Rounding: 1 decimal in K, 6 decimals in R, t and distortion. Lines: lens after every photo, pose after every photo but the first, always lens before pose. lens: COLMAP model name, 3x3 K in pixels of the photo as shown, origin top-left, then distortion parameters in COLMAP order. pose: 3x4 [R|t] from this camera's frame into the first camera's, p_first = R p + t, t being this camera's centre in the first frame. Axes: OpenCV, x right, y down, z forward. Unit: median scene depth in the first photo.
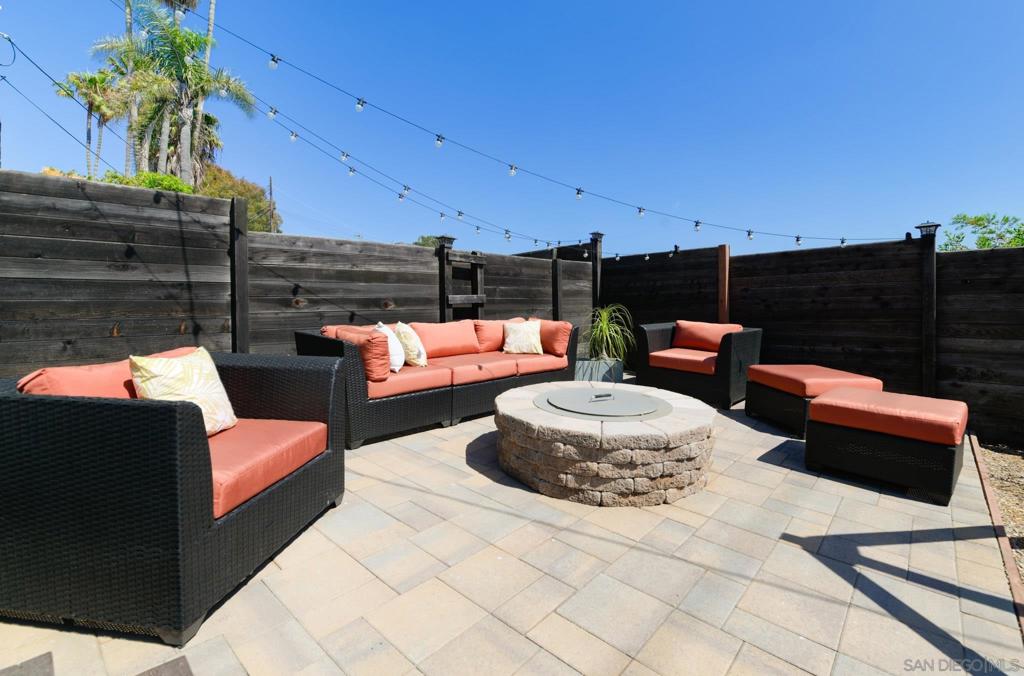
lens RADIAL K [[459.7, 0, 531.2], [0, 459.7, 307.1], [0, 0, 1]] dist [-0.001195, -0.000980]
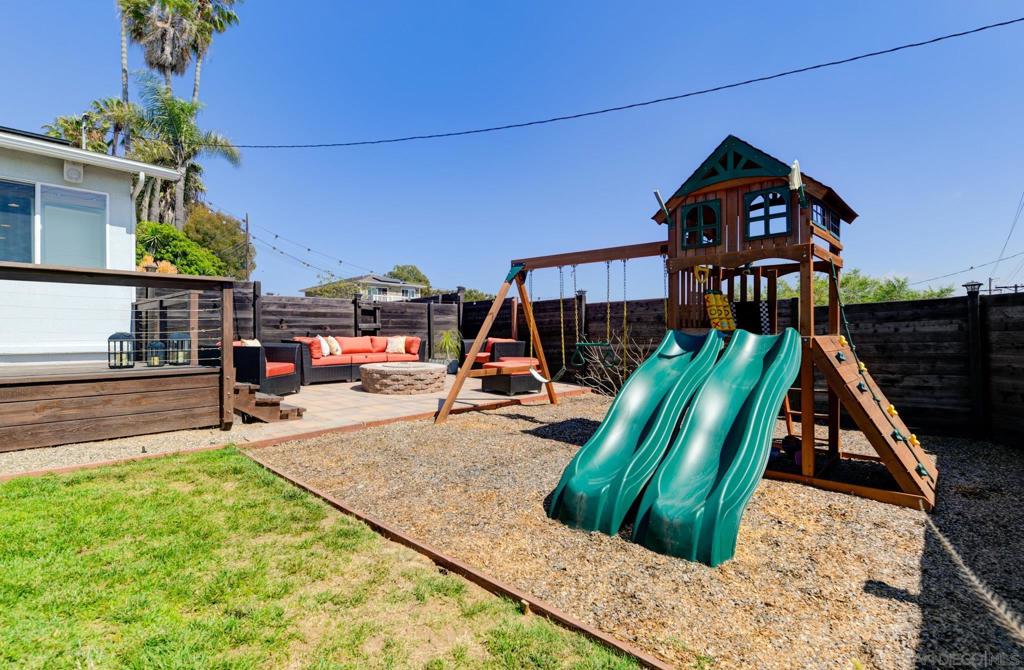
lens RADIAL K [[452.9, 0, 508.6], [0, 452.9, 332.6], [0, 0, 1]] dist [-0.005188, -0.000140]
pose [[0.999915, 0.000123, 0.013005, 0.444699], [0.000013, 0.999945, -0.010488, 0.032931], [-0.013005, 0.010488, 0.999860, -0.959473]]
